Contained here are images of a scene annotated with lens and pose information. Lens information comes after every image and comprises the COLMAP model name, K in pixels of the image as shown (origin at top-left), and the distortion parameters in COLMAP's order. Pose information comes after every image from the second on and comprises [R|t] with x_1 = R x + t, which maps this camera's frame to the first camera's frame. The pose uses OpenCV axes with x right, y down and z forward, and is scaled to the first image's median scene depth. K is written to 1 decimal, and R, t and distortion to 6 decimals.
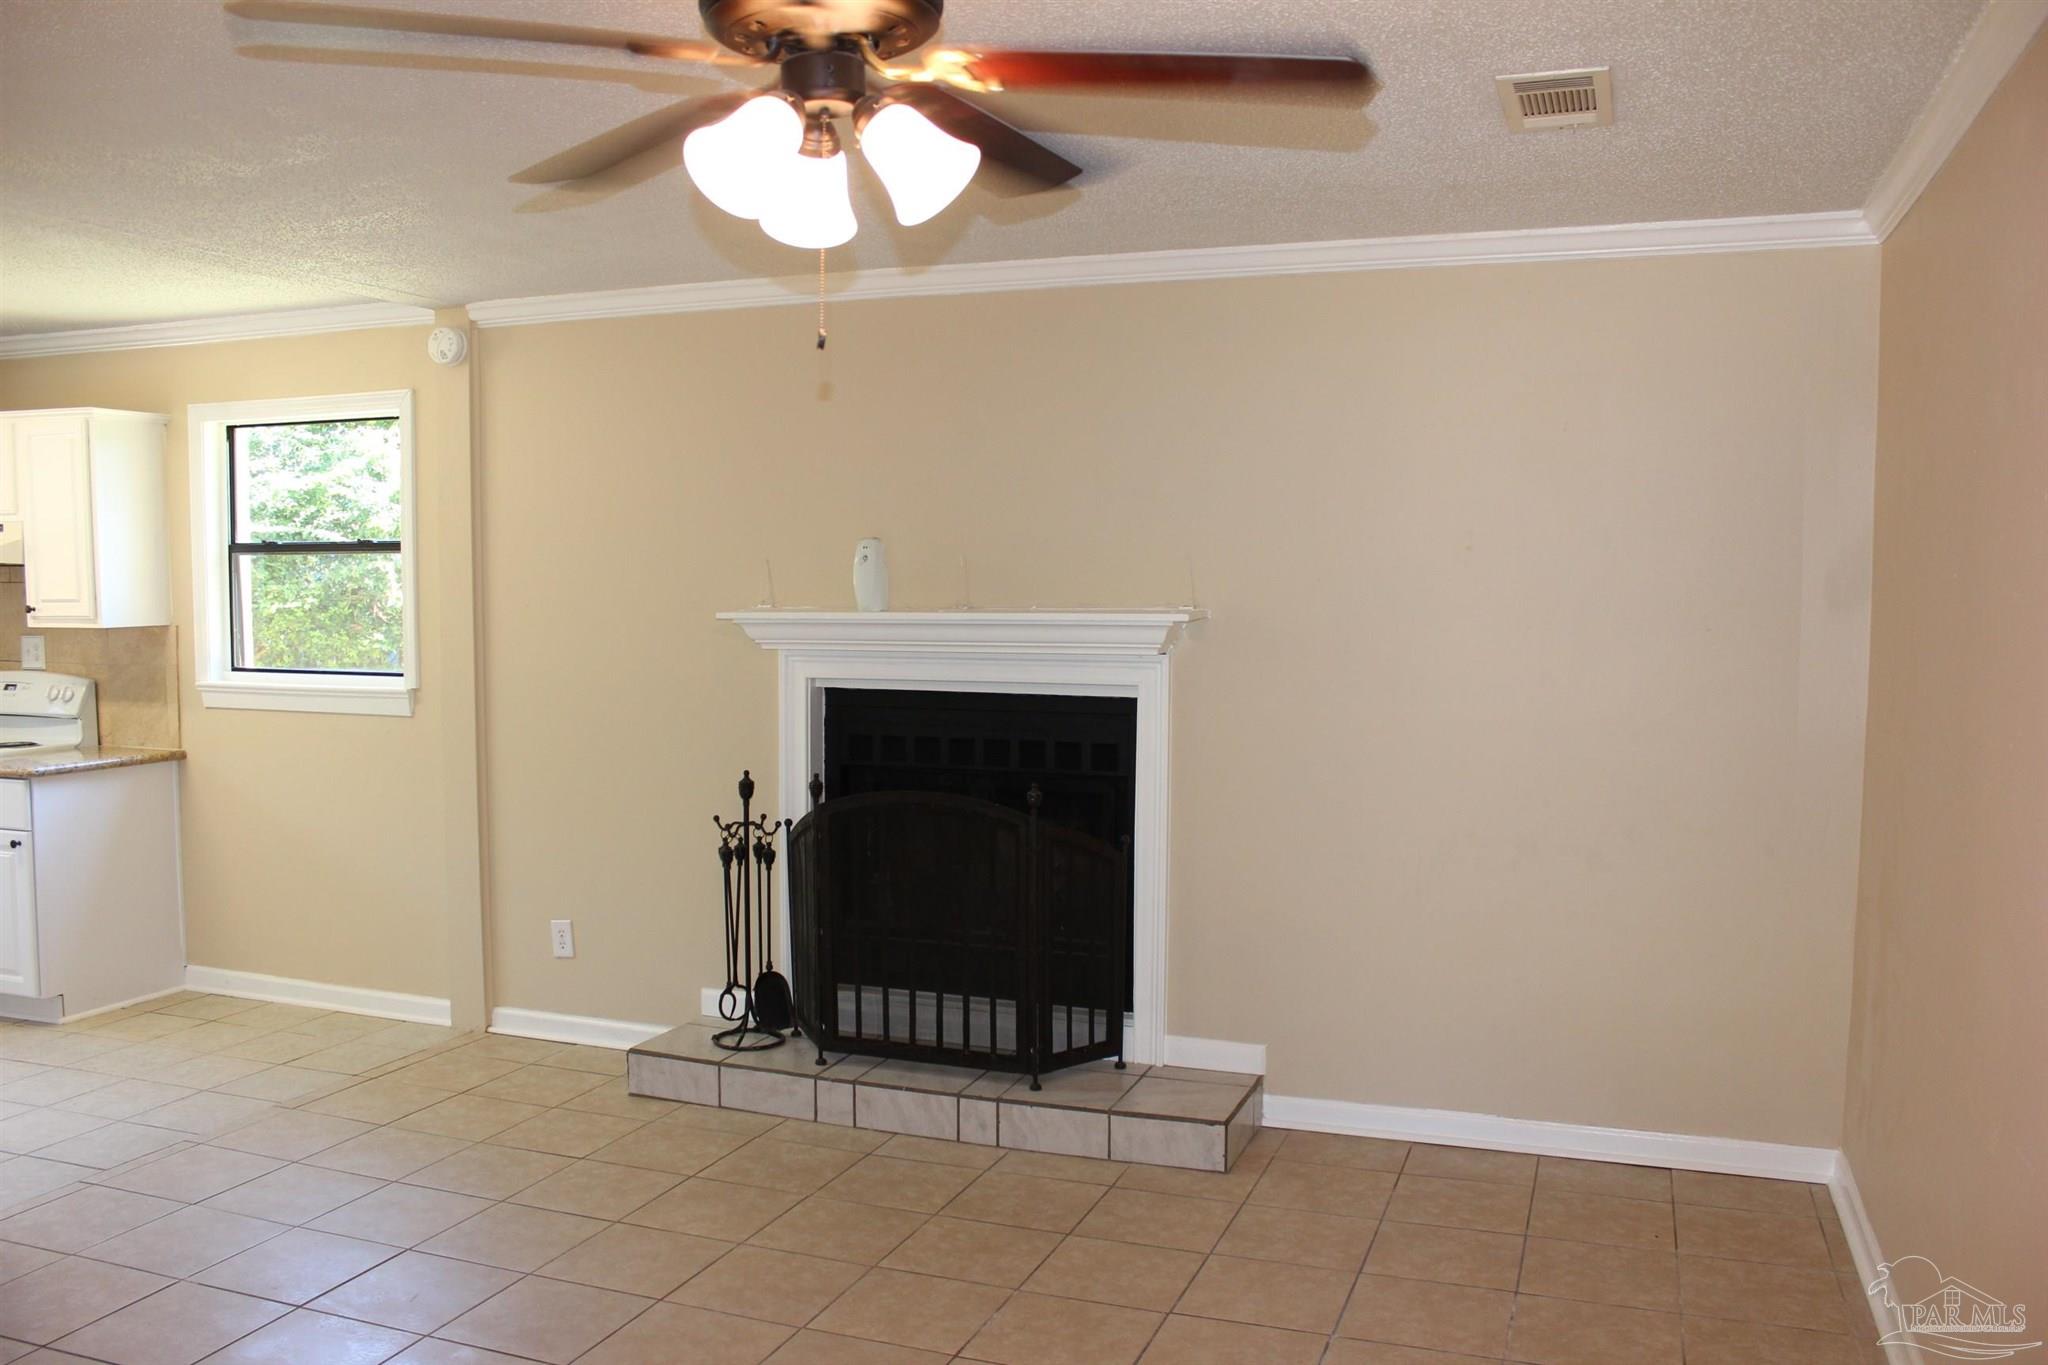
lens RADIAL K [[1695.7, 0, 1021.8], [0, 1695.7, 679.5], [0, 0, 1]] dist [-0.120365, 0.079777]
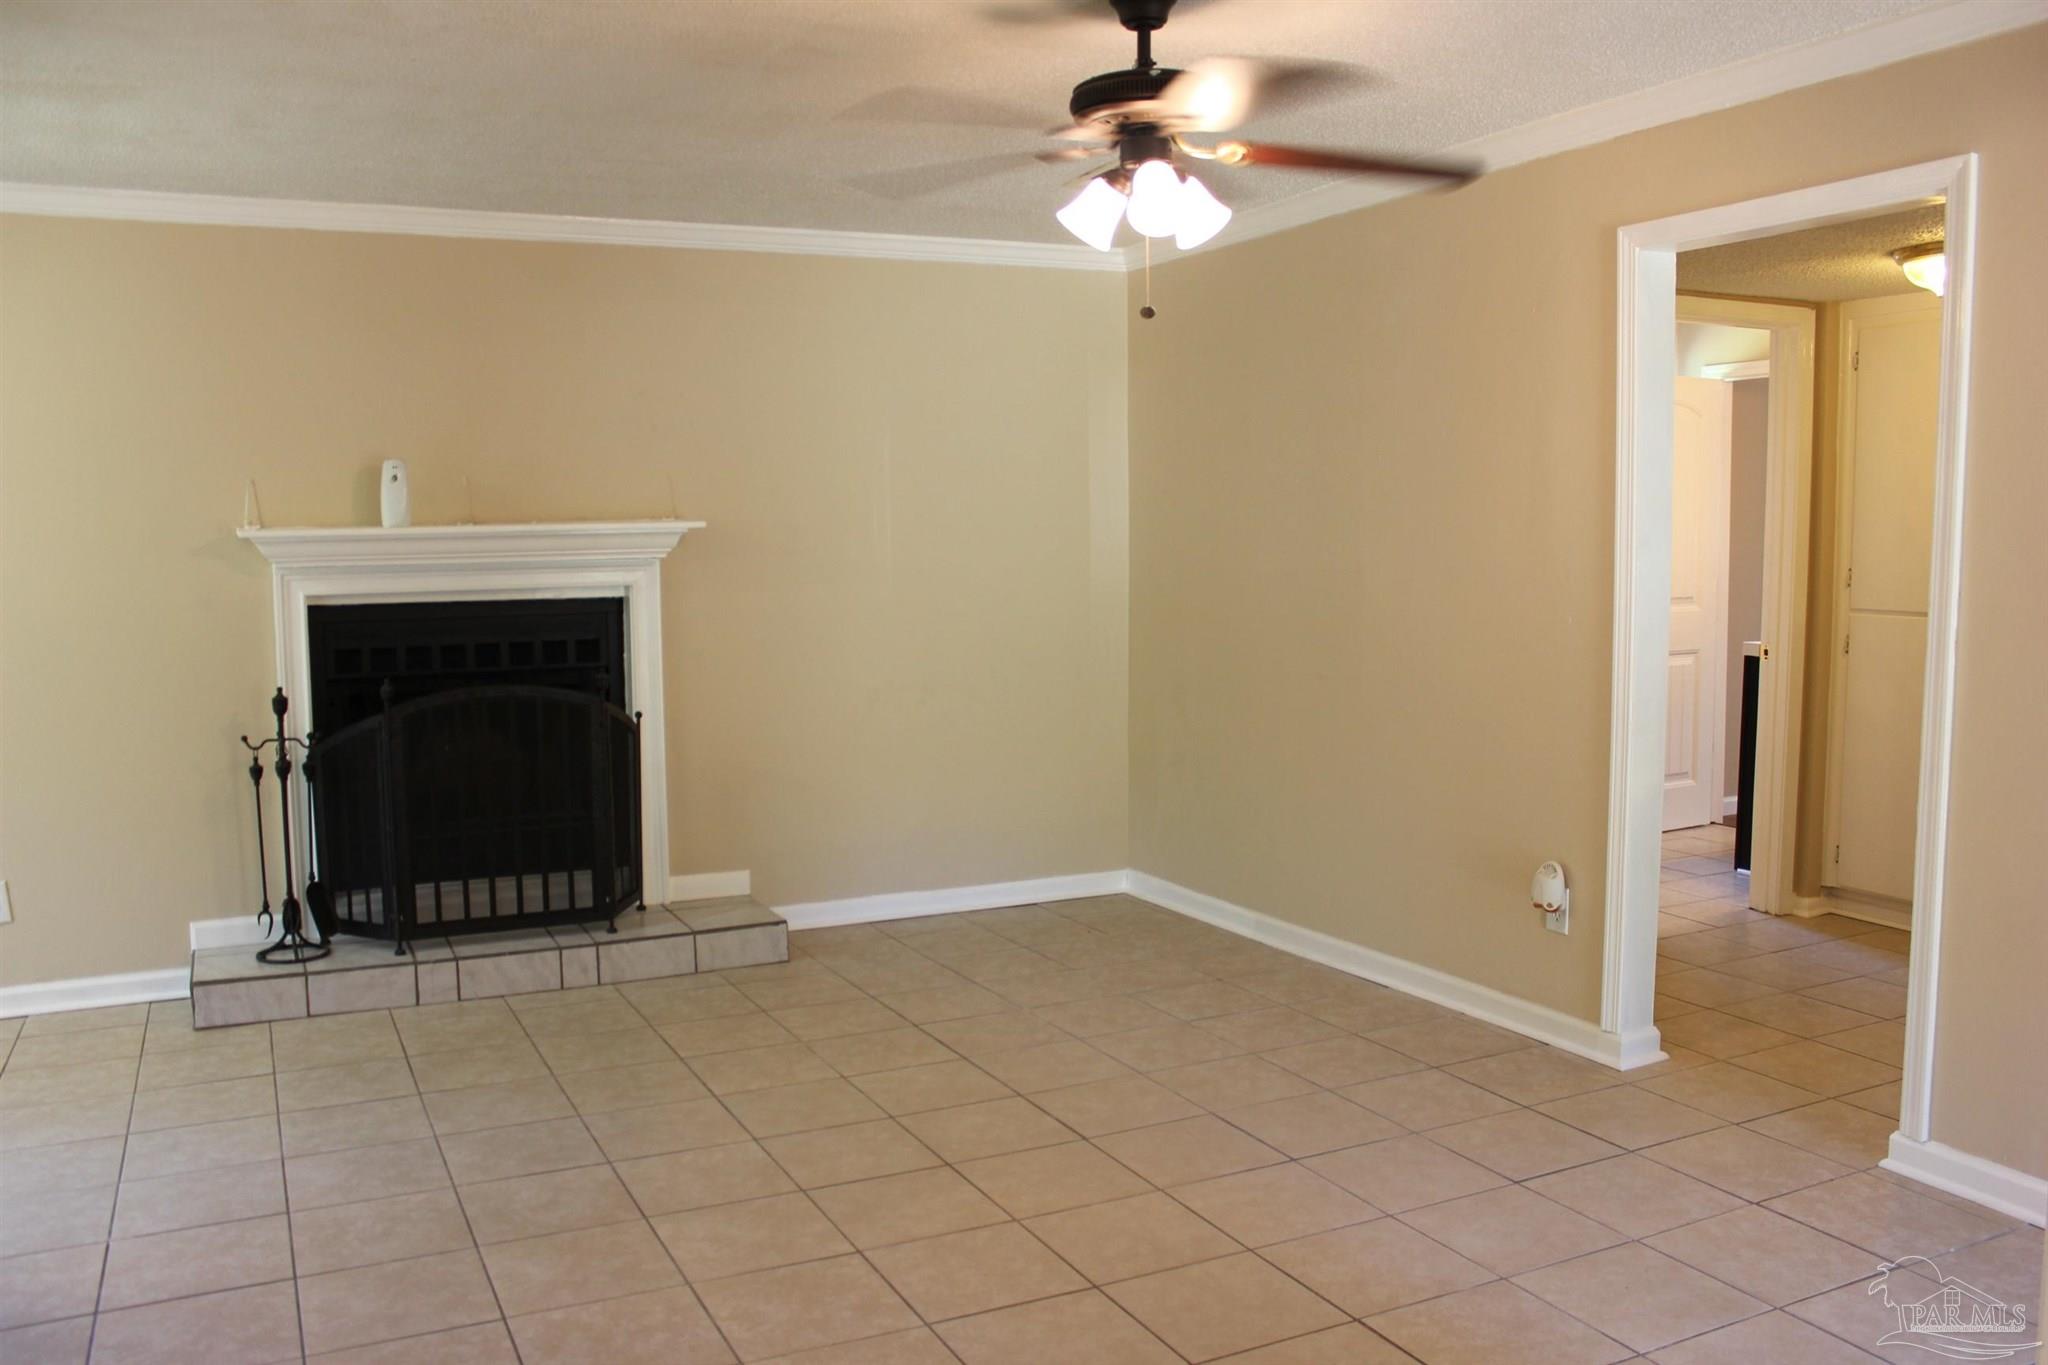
lens RADIAL K [[1695.7, 0, 1015.0], [0, 1695.7, 689.3], [0, 0, 1]] dist [-0.120365, 0.079777]
pose [[0.688957, -0.077931, 0.720601, -0.604084], [0.056514, 0.996952, 0.053785, 0.027799], [-0.722596, 0.003669, 0.691261, -0.005710]]
